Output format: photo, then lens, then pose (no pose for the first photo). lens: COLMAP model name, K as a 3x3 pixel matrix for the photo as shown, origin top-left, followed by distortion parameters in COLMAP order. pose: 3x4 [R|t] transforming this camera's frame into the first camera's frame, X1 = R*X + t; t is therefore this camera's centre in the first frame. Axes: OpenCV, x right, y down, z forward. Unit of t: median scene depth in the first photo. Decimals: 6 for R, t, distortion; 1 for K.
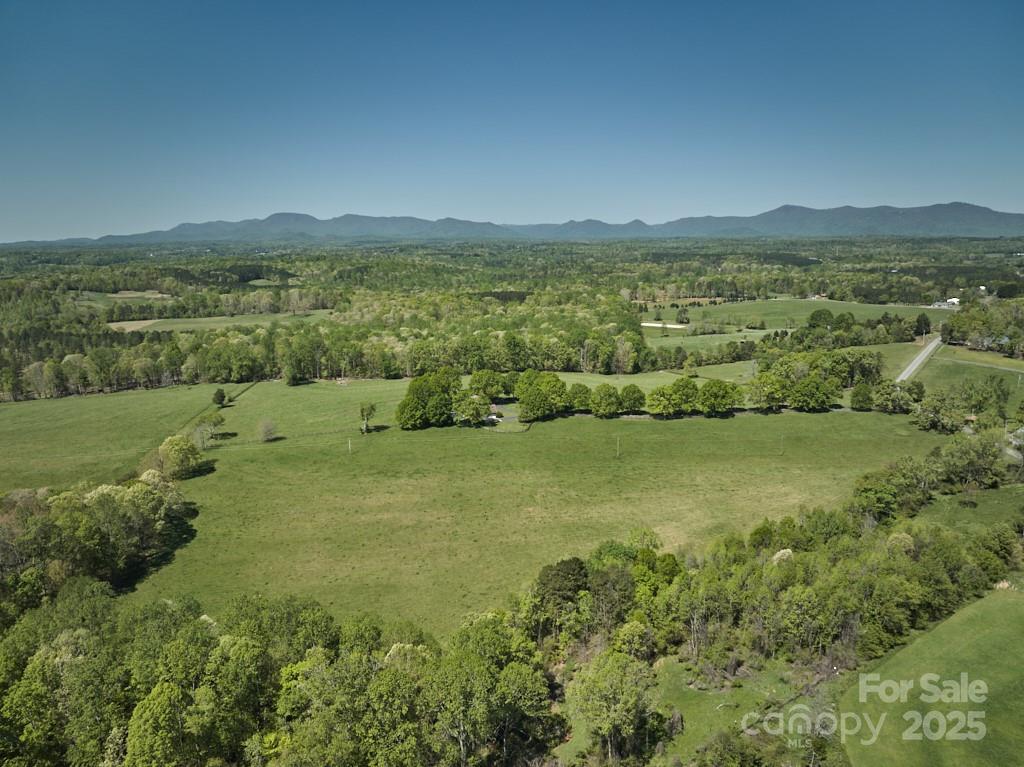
lens RADIAL K [[754.1, 0, 512.0], [0, 754.1, 383.5], [0, 0, 1]] dist [-0.027975, -0.002092]
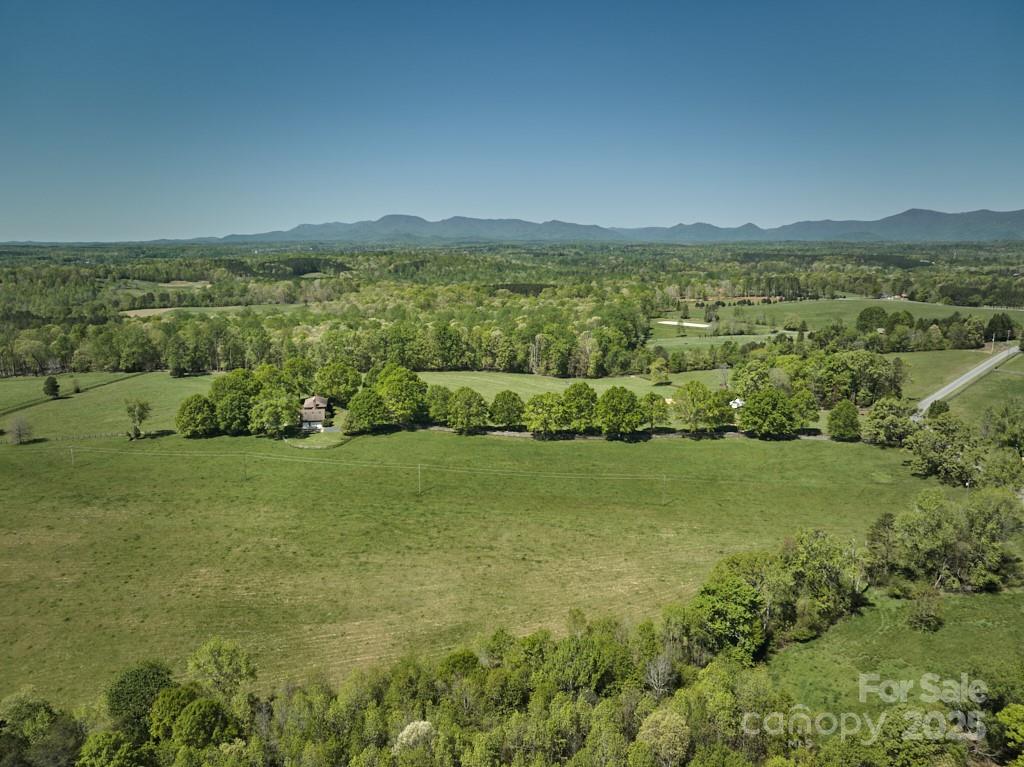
lens RADIAL K [[754.1, 0, 512.0], [0, 754.1, 383.5], [0, 0, 1]] dist [-0.027975, -0.002092]
pose [[0.989027, 0.036234, -0.143222, 0.139963], [-0.037029, 0.999310, -0.002888, -0.001218], [0.143019, 0.008160, 0.989686, 0.149067]]
